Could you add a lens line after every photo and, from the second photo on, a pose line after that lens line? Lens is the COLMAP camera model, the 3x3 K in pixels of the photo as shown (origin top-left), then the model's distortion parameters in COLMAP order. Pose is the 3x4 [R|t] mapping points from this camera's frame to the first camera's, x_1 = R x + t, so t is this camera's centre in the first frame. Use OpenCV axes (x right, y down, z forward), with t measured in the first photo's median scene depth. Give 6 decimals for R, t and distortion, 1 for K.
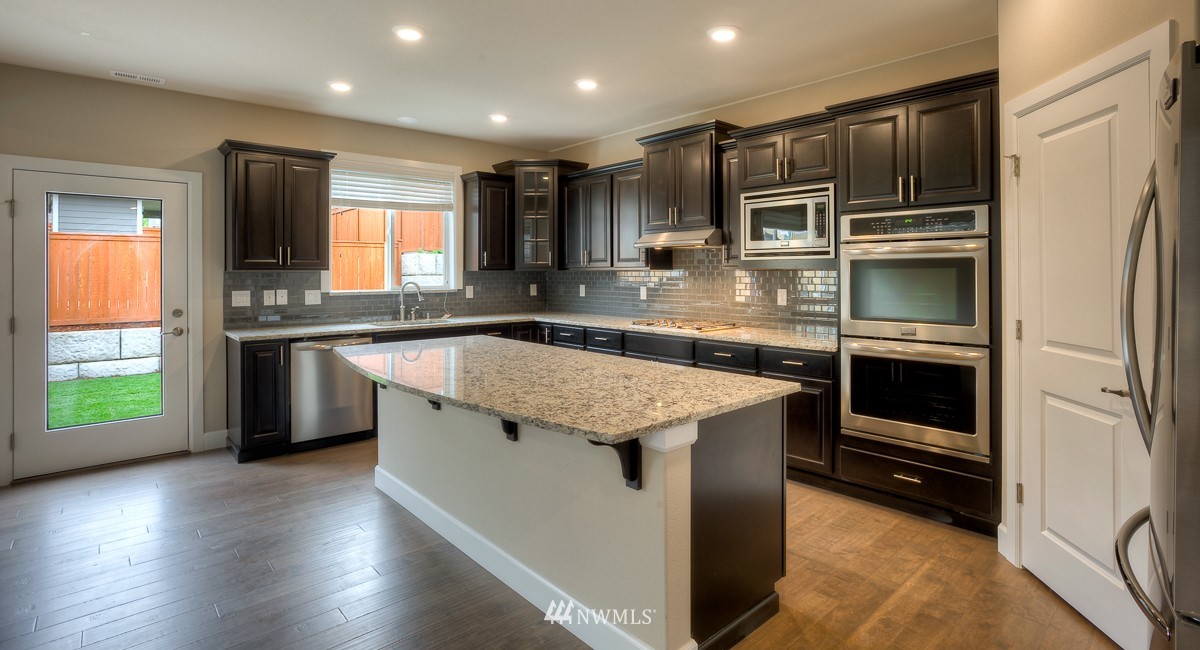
lens RADIAL K [[580.6, 0, 604.2], [0, 580.6, 269.8], [0, 0, 1]] dist [-0.000678, 0.004424]
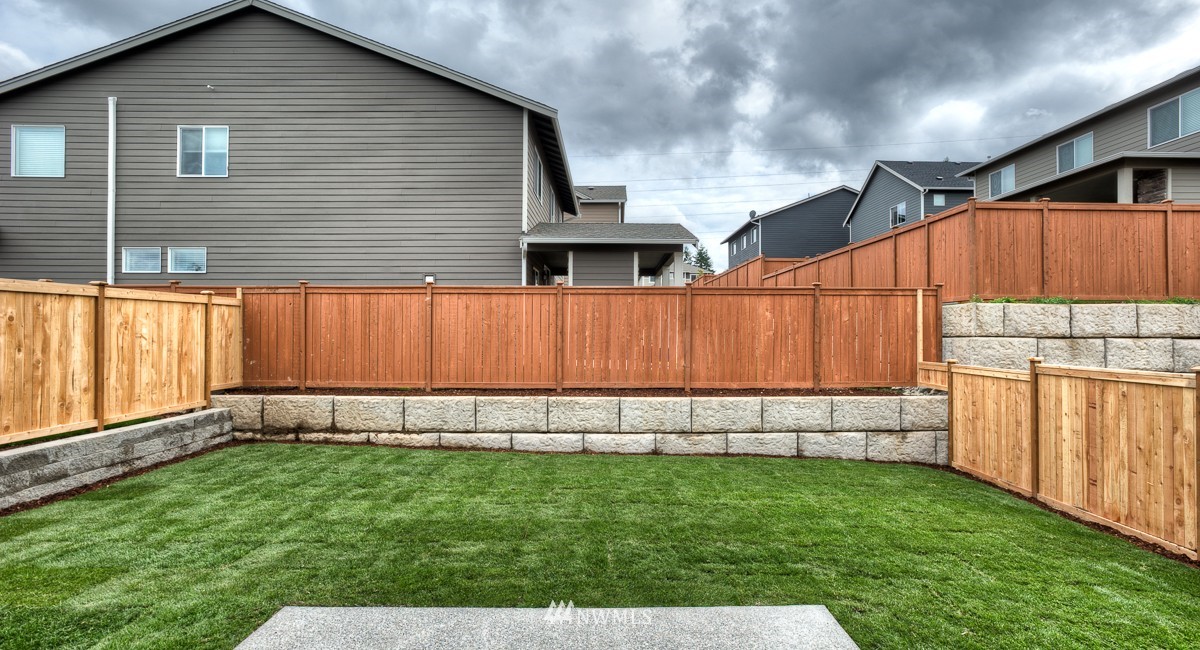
lens RADIAL K [[580.6, 0, 604.7], [0, 580.6, 323.7], [0, 0, 1]] dist [-0.000678, 0.004424]
pose [[0.748545, -0.002646, -0.663078, -0.653643], [-0.002435, 0.999974, -0.006739, 0.000935], [0.663079, 0.006659, 0.748520, 0.801213]]
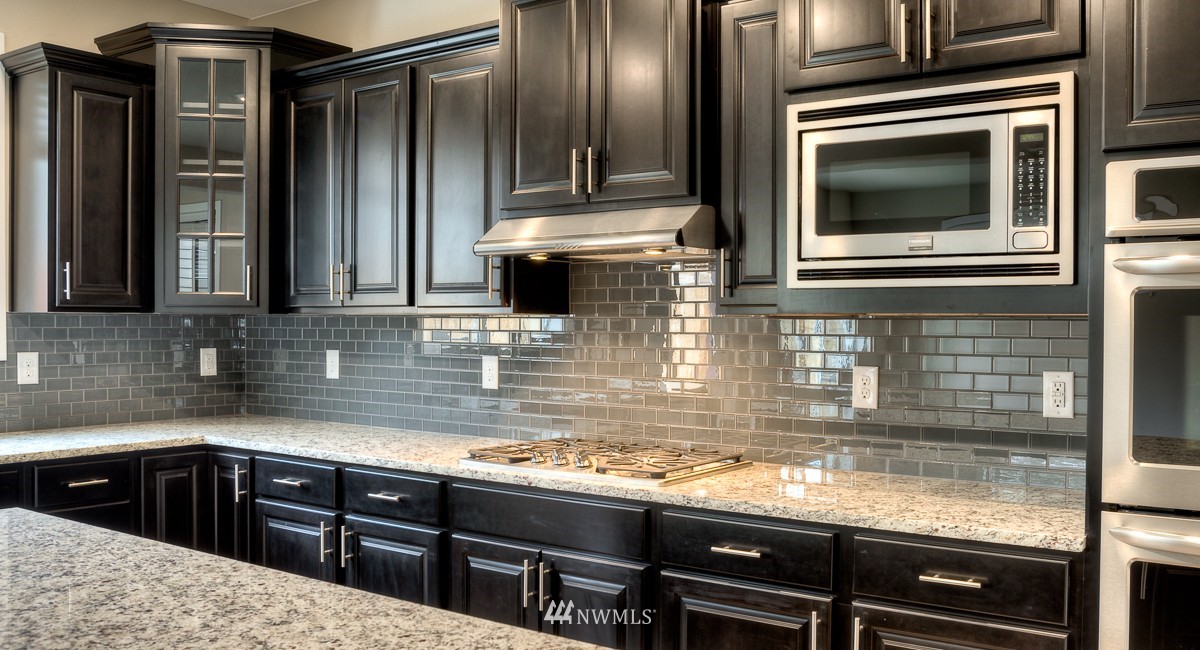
lens RADIAL K [[1030.8, 0, 619.2], [0, 1030.8, 342.3], [0, 0, 1]] dist [-0.057091, 0.046399]
pose [[0.973328, 0.005456, 0.229354, -0.009200], [-0.010737, 0.999705, 0.021784, 0.003065], [-0.229167, -0.023665, 0.973099, 0.313330]]
